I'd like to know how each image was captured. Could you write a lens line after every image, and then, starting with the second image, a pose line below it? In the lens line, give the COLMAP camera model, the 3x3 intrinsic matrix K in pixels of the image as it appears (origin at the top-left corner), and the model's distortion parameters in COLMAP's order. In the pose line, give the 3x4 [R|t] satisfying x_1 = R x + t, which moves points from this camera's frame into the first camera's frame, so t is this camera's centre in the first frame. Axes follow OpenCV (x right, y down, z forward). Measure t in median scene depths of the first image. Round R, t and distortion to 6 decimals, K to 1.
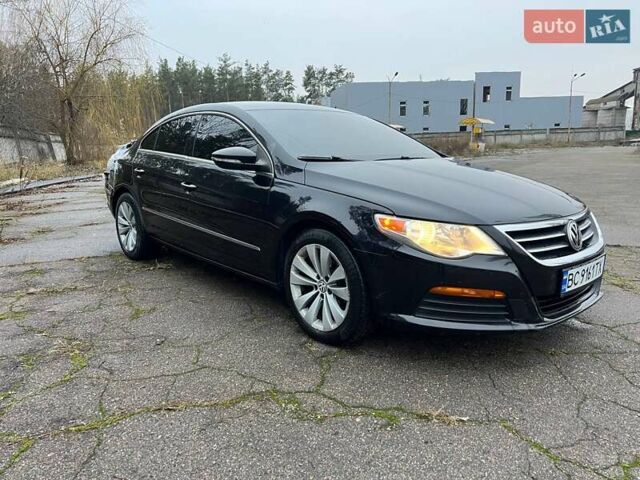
lens RADIAL K [[481.8, 0, 319.5], [0, 481.8, 244.8], [0, 0, 1]] dist [0.058101, -0.055966]
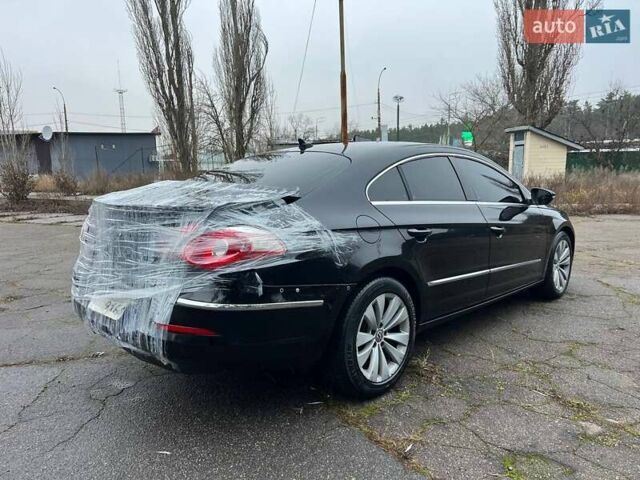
lens RADIAL K [[481.8, 0, 323.4], [0, 481.8, 239.8], [0, 0, 1]] dist [0.058101, -0.055966]
pose [[-0.091537, -0.124381, 0.988003, -1.585603], [0.213575, 0.966628, 0.141477, -0.414178], [-0.972629, 0.223963, -0.061918, 1.852874]]
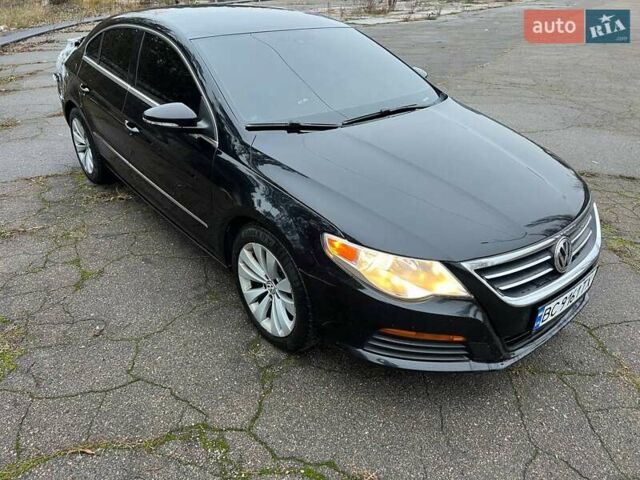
lens RADIAL K [[481.8, 0, 320.6], [0, 481.8, 241.8], [0, 0, 1]] dist [0.058101, -0.055966]
pose [[0.999340, 0.032409, -0.016434, 0.107454], [-0.026062, 0.954404, 0.297377, -0.256658], [0.025323, -0.296752, 0.954619, 0.175628]]
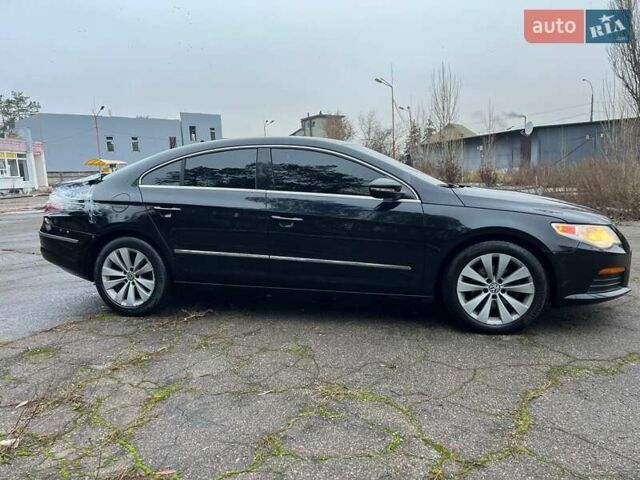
lens RADIAL K [[481.8, 0, 323.8], [0, 481.8, 239.2], [0, 0, 1]] dist [0.058101, -0.055966]
pose [[0.817510, -0.085301, 0.569562, -1.008809], [0.133047, 0.990191, -0.042671, -0.039768], [-0.560335, 0.110662, 0.820840, 0.219601]]
